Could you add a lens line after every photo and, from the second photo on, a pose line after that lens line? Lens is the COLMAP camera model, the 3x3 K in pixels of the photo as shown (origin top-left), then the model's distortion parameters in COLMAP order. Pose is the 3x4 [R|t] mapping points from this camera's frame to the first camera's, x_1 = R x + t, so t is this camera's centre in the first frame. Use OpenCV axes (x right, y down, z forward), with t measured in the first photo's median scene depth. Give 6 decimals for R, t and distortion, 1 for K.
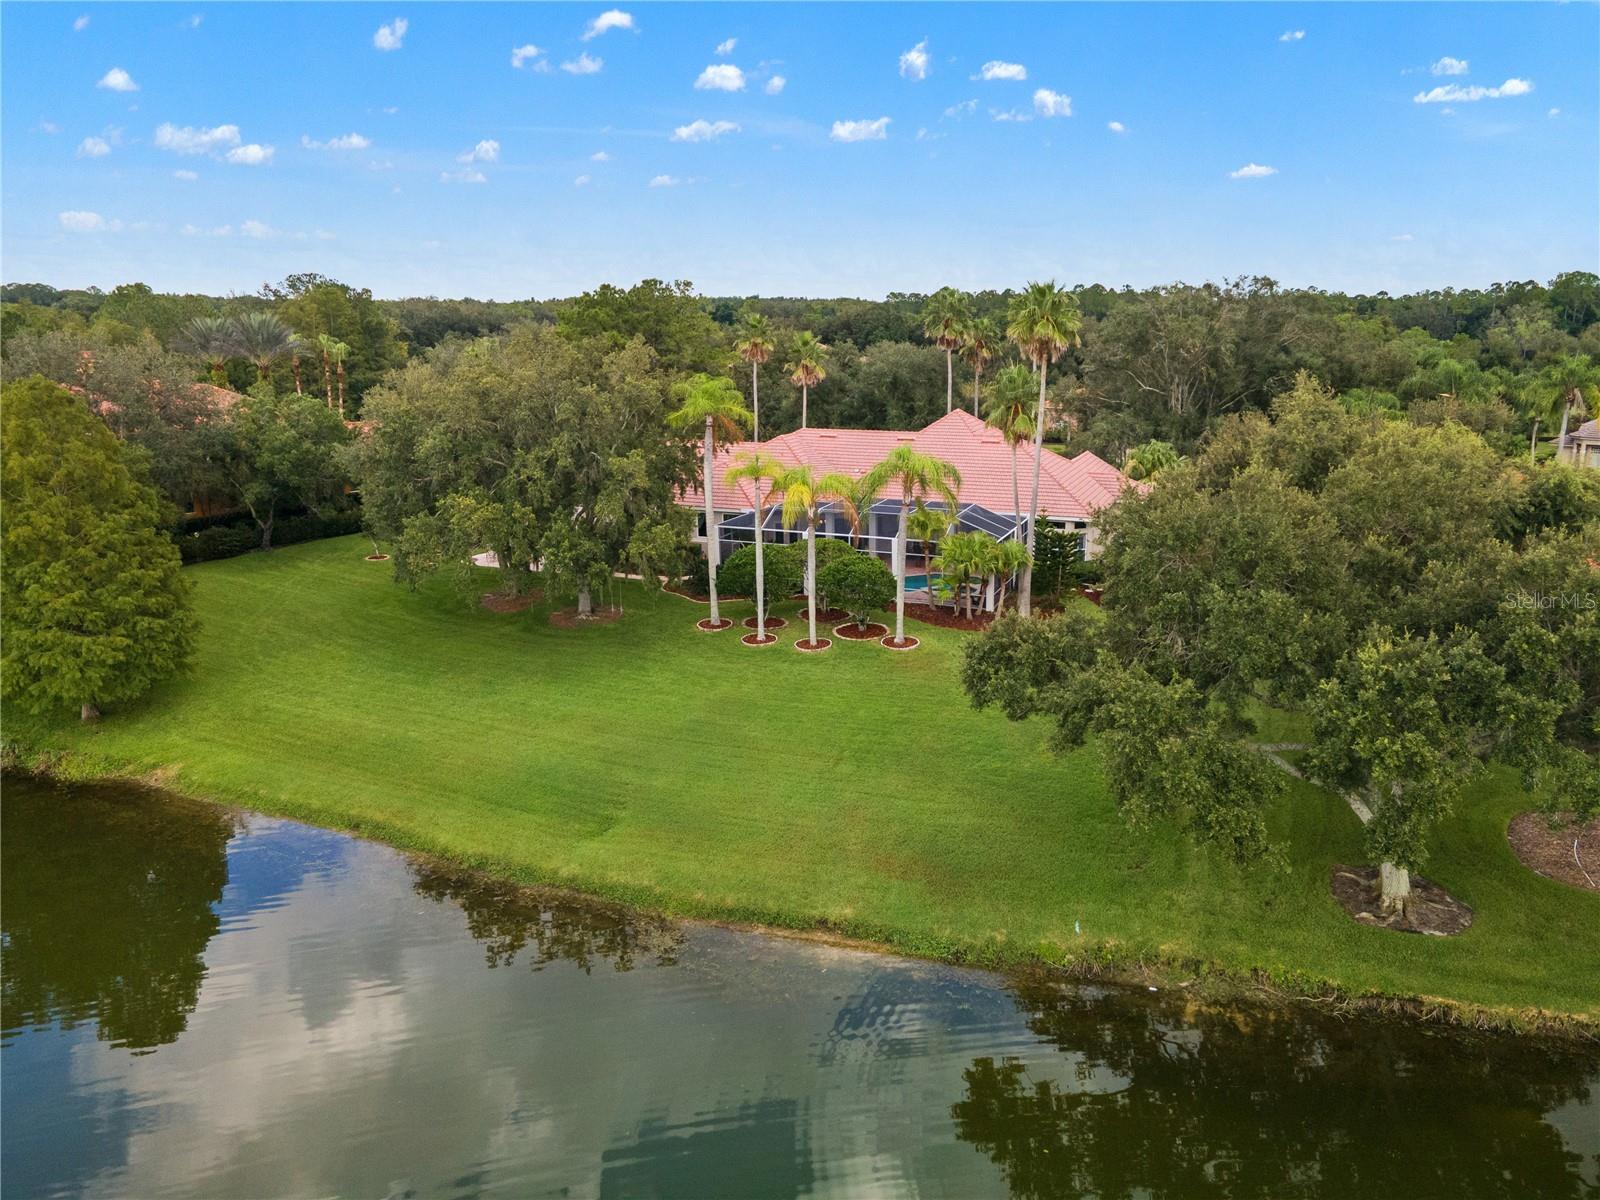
lens RADIAL K [[1189.1, 0, 825.1], [0, 1189.1, 599.4], [0, 0, 1]] dist [0.037164, 0.001700]
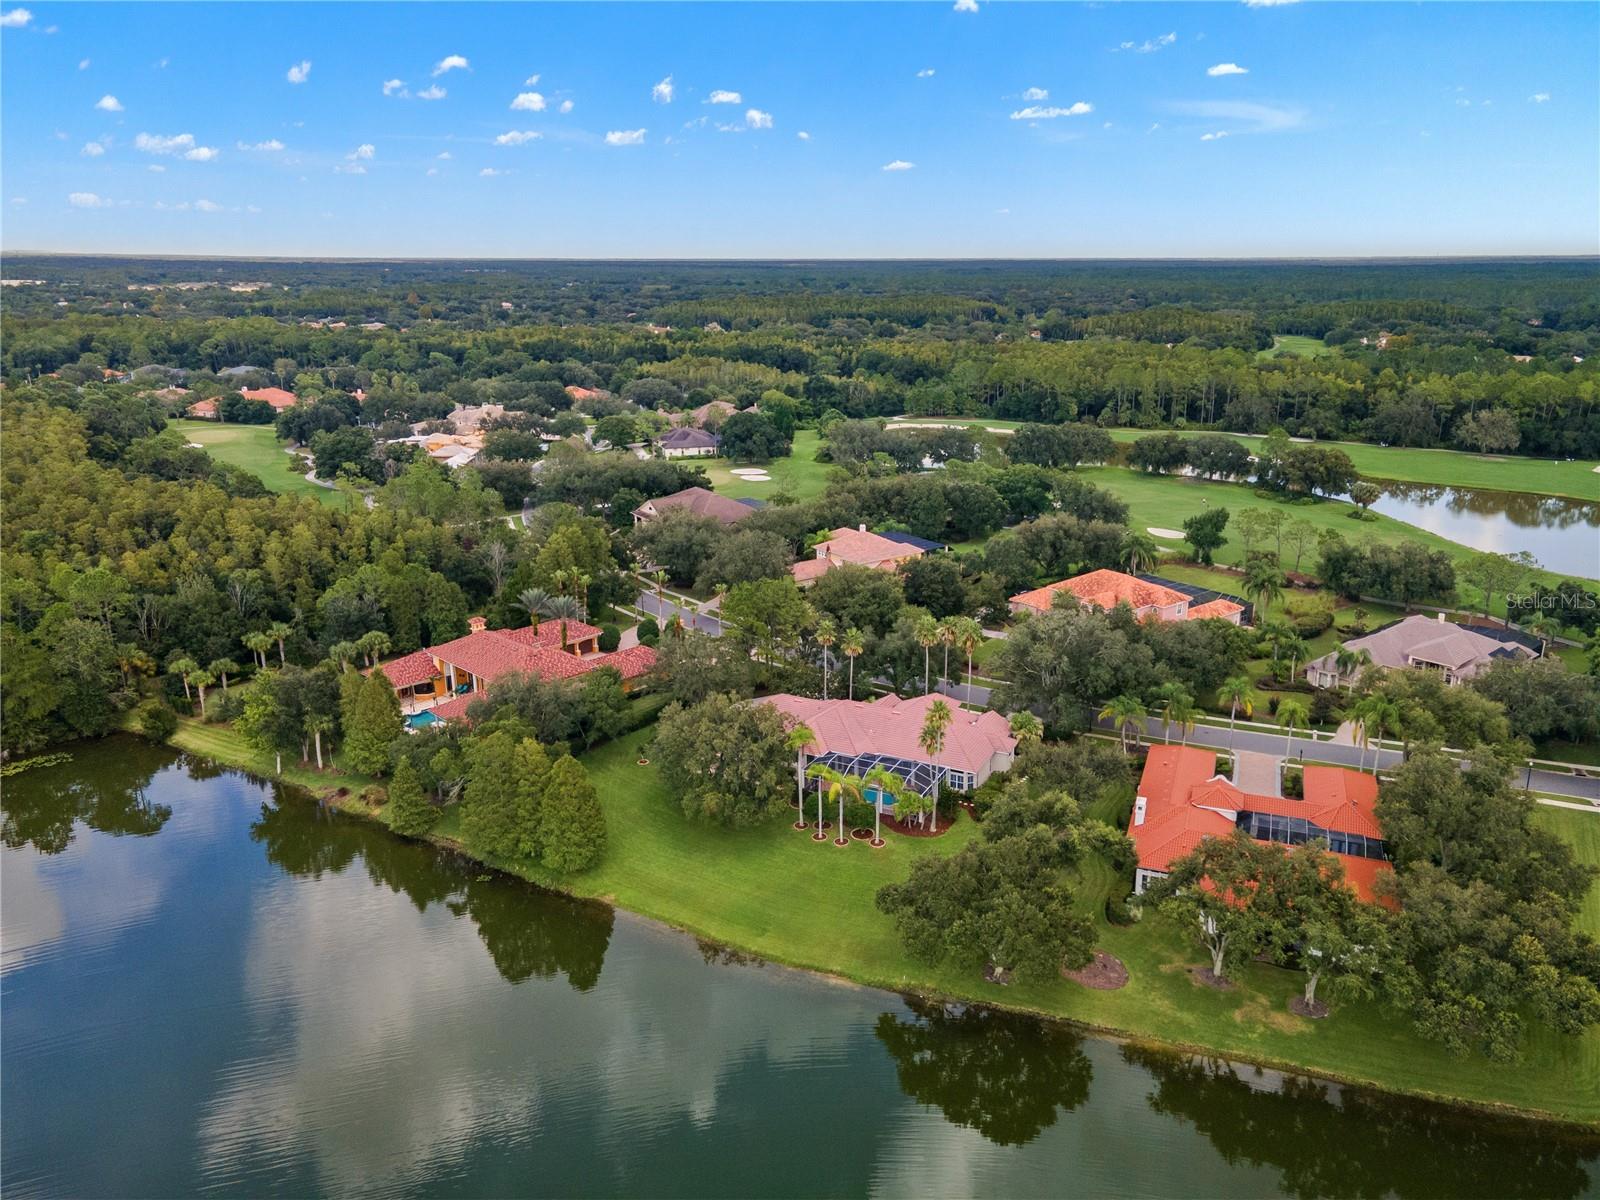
lens RADIAL K [[1127.0, 0, 792.6], [0, 1127.0, 627.2], [0, 0, 1]] dist [0.021829, 0.001168]
pose [[0.994602, 0.022184, -0.101363, 0.139834], [-0.017304, 0.998660, 0.048772, -0.623983], [0.102309, -0.046754, 0.993653, -1.562823]]
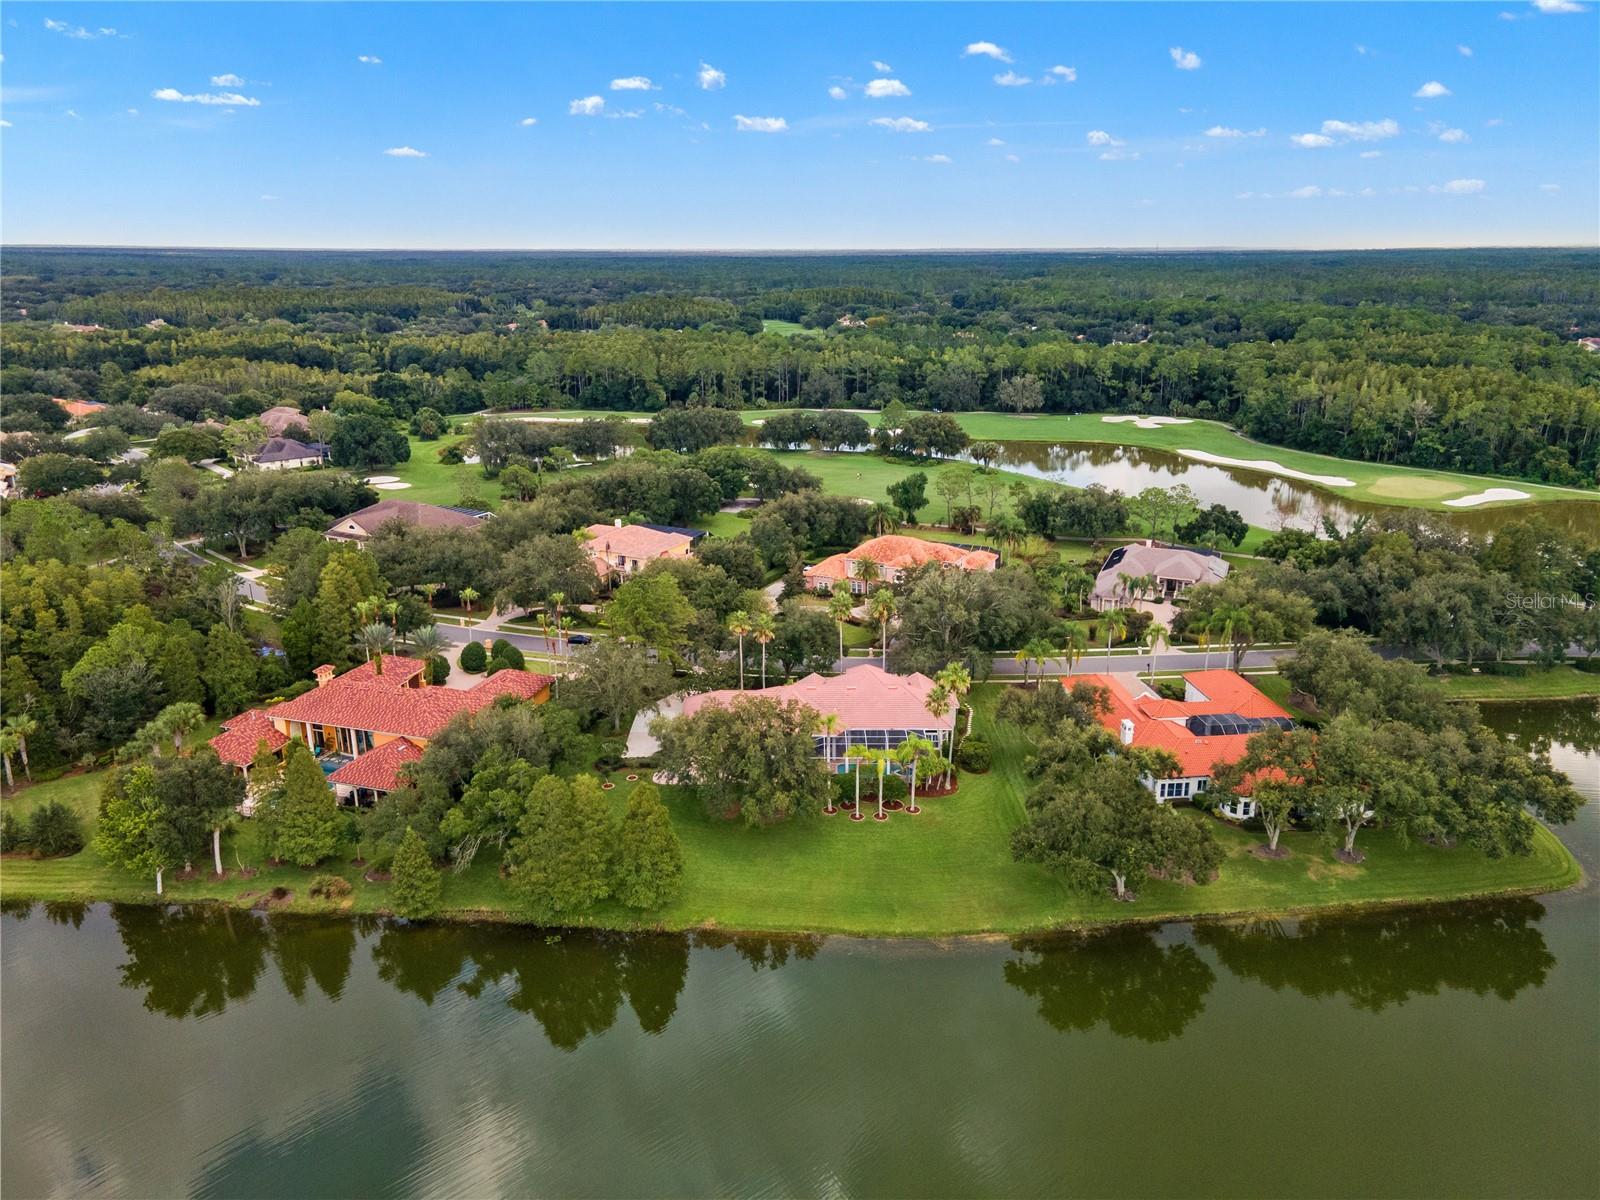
lens RADIAL K [[1125.5, 0, 799.2], [0, 1125.5, 604.0], [0, 0, 1]] dist [0.036194, -0.000731]
pose [[0.939815, -0.114242, 0.322020, -1.072603], [0.101509, 0.993251, 0.056118, -0.674698], [-0.326258, -0.020052, 0.945068, -1.419378]]
